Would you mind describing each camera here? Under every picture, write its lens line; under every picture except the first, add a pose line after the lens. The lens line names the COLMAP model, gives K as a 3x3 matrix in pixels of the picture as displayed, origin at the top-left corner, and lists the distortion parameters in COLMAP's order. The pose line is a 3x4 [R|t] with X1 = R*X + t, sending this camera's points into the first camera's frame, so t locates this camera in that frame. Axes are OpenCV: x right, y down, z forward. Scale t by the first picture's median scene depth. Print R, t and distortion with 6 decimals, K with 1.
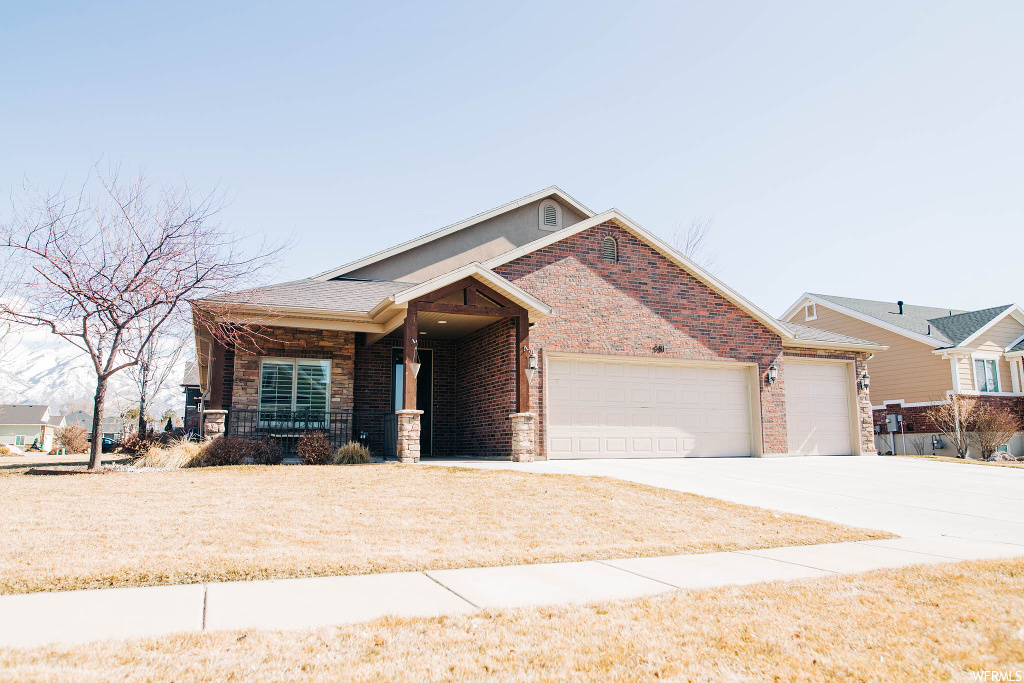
lens RADIAL K [[708.0, 0, 511.6], [0, 708.0, 333.4], [0, 0, 1]] dist [-0.038720, 0.013821]
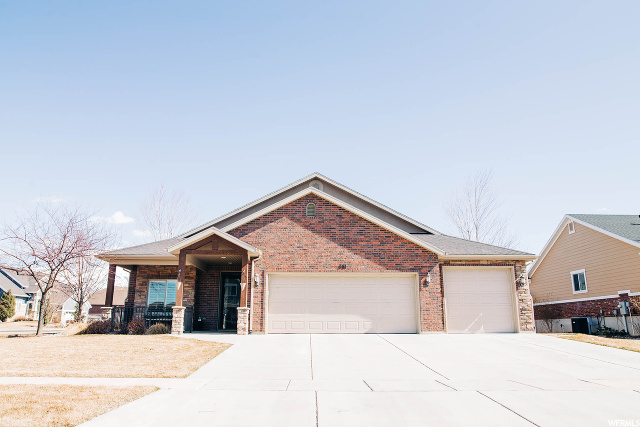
lens RADIAL K [[442.5, 0, 315.1], [0, 442.5, 216.3], [0, 0, 1]] dist [-0.038720, 0.013821]
pose [[0.927314, -0.084020, -0.364732, 0.530804], [0.055269, 0.994534, -0.088583, -0.007843], [0.370181, 0.061986, 0.926889, 0.005887]]
